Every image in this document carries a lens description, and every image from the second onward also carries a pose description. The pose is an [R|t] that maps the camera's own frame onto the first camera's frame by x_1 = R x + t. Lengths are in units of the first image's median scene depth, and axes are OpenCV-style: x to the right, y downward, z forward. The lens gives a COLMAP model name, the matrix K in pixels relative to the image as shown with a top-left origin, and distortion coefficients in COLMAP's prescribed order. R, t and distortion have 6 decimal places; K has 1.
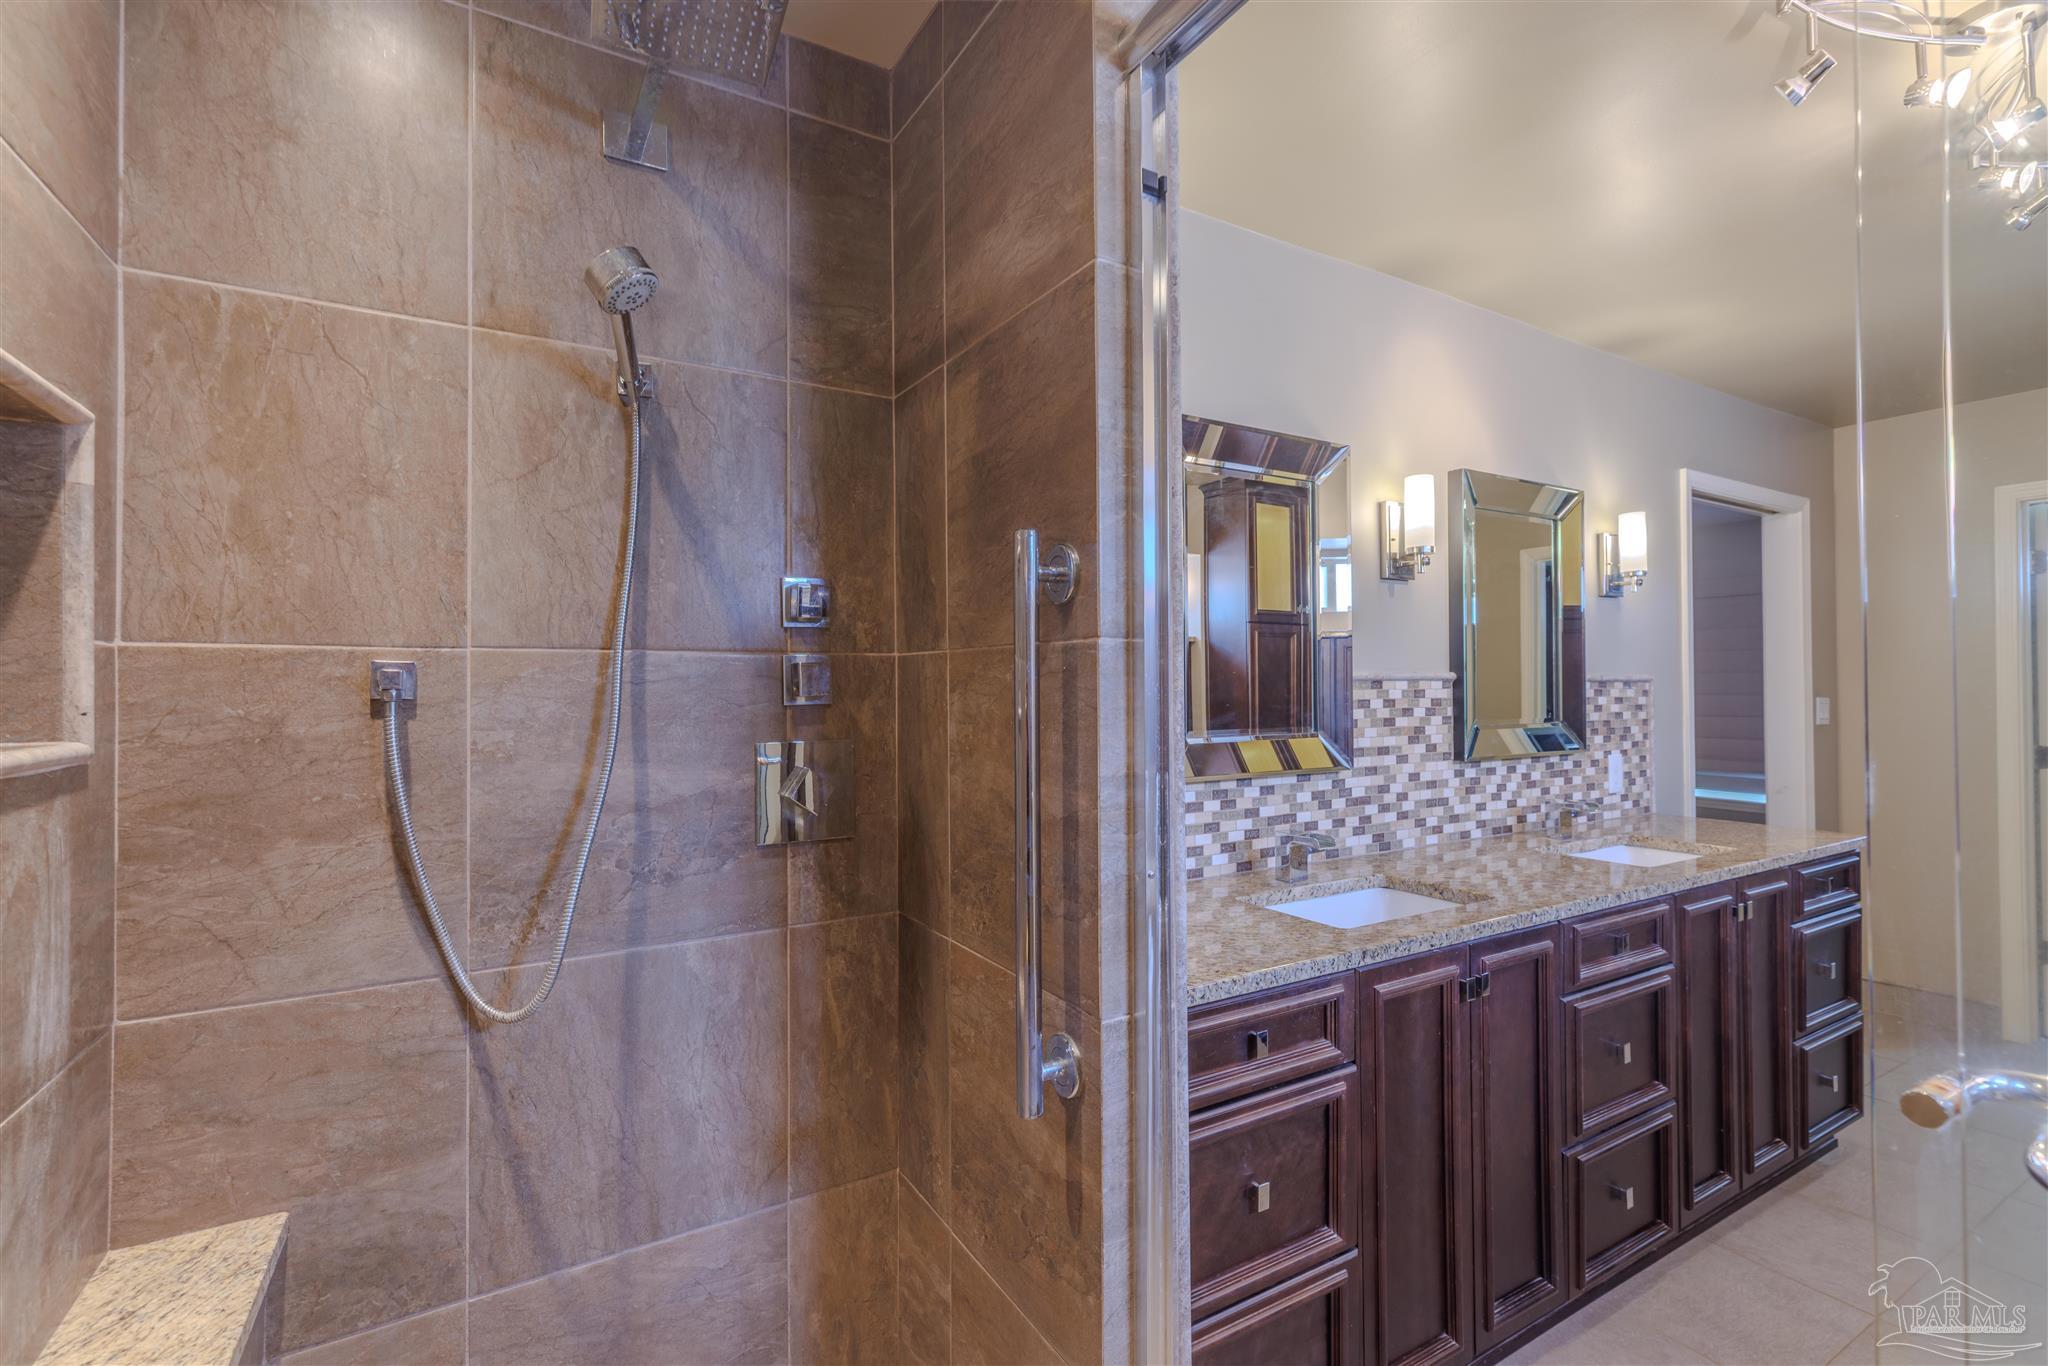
lens RADIAL K [[914.5, 0, 1023.7], [0, 914.5, 679.4], [0, 0, 1]] dist [0.004229, -0.000266]
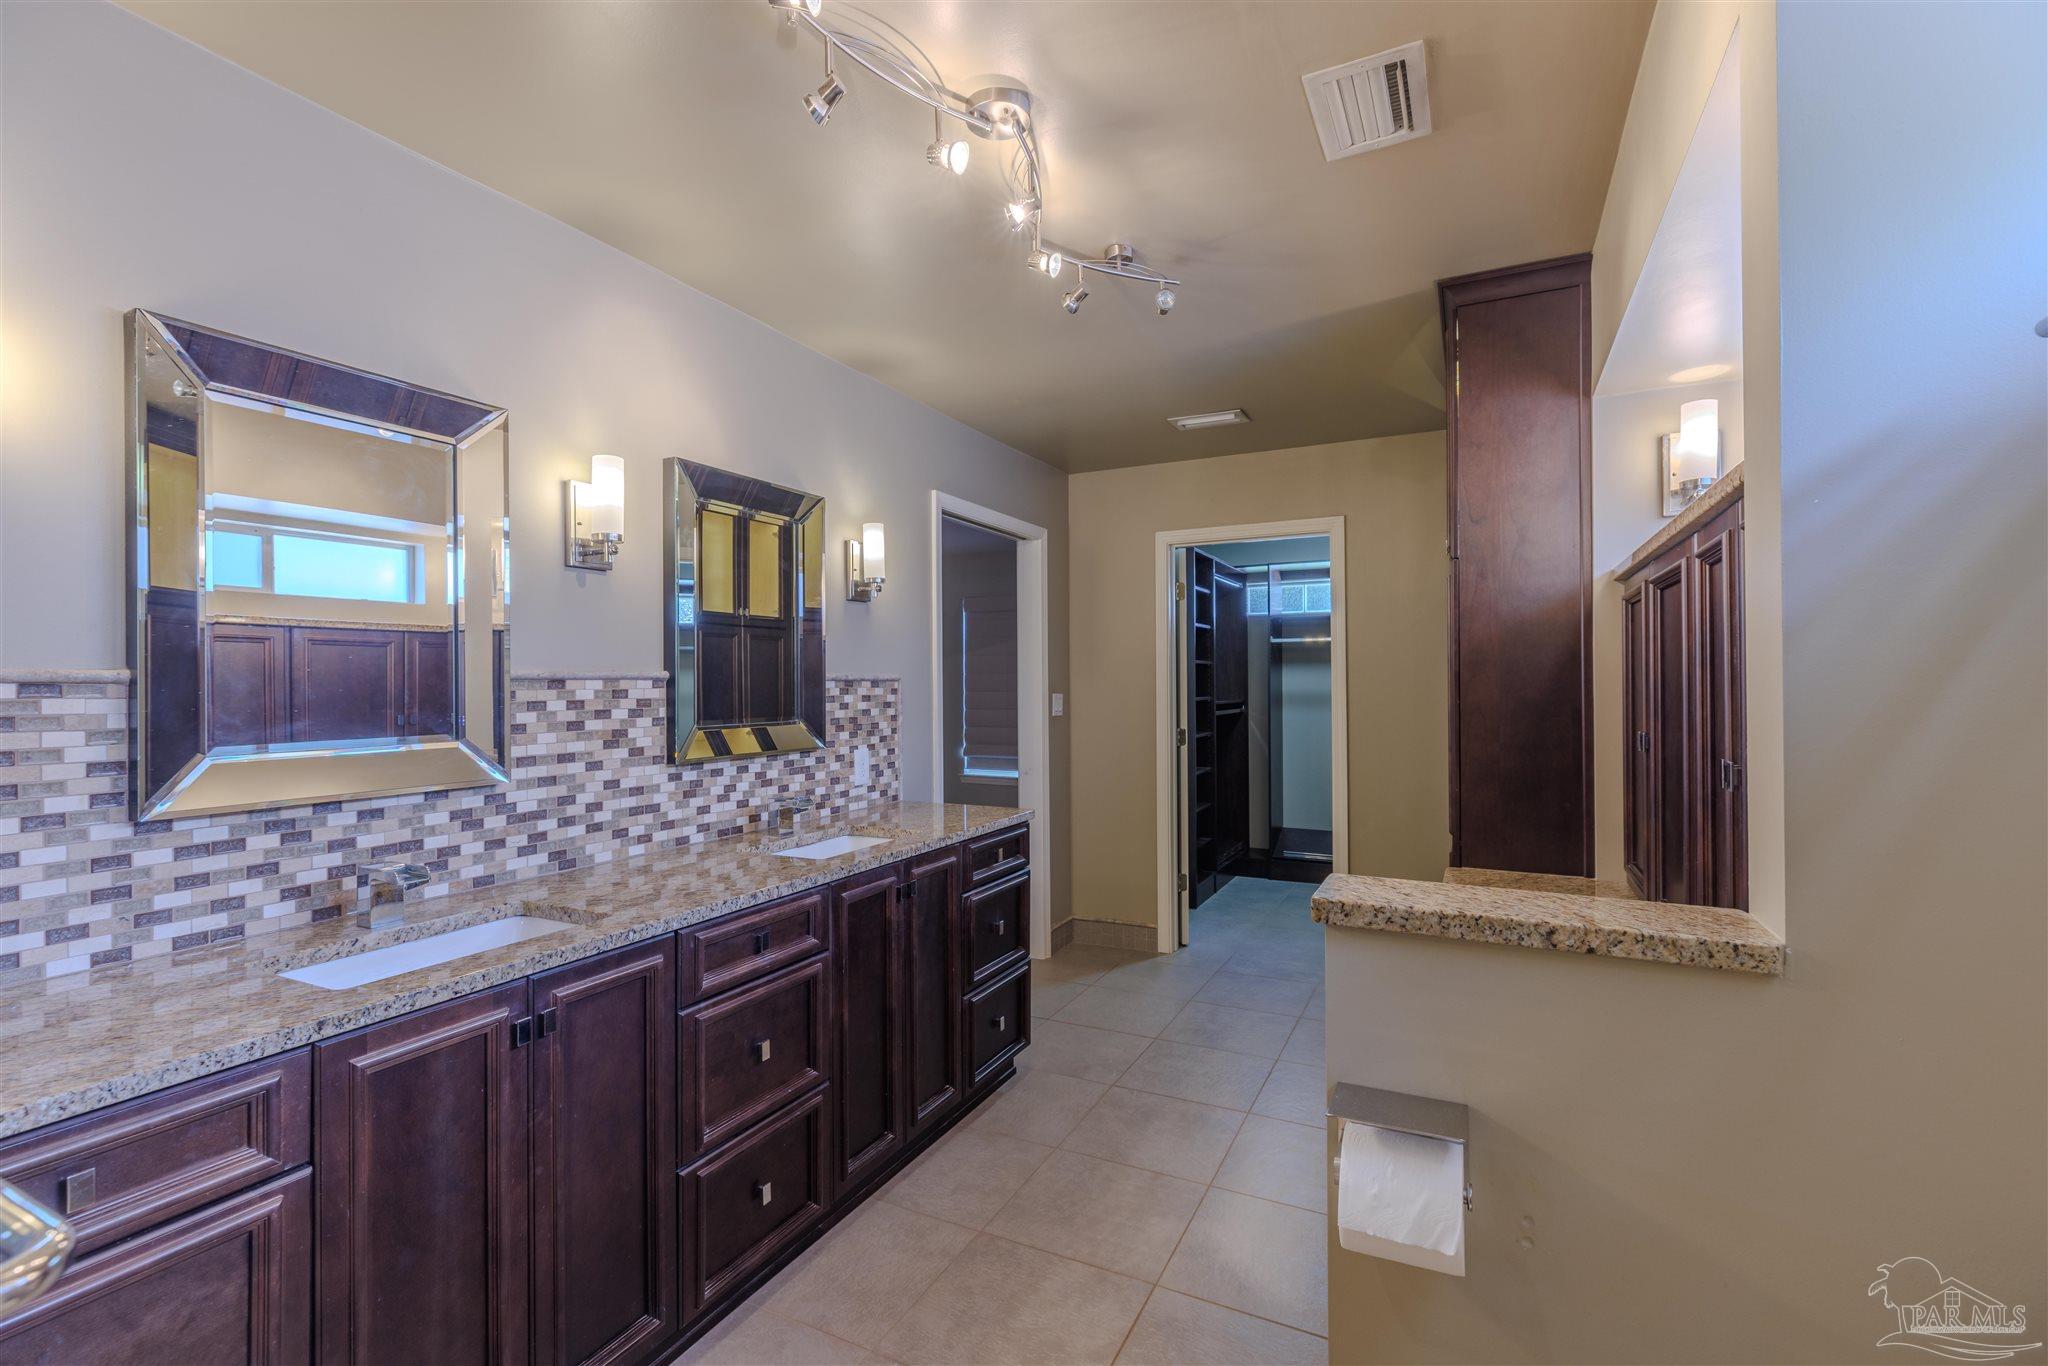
lens RADIAL K [[914.5, 0, 1021.9], [0, 914.5, 682.5], [0, 0, 1]] dist [0.004229, -0.000266]
pose [[0.842801, -0.001193, 0.538224, 0.286004], [-0.001263, 0.999990, 0.004193, -0.000278], [-0.538224, -0.004214, 0.842791, 0.002978]]
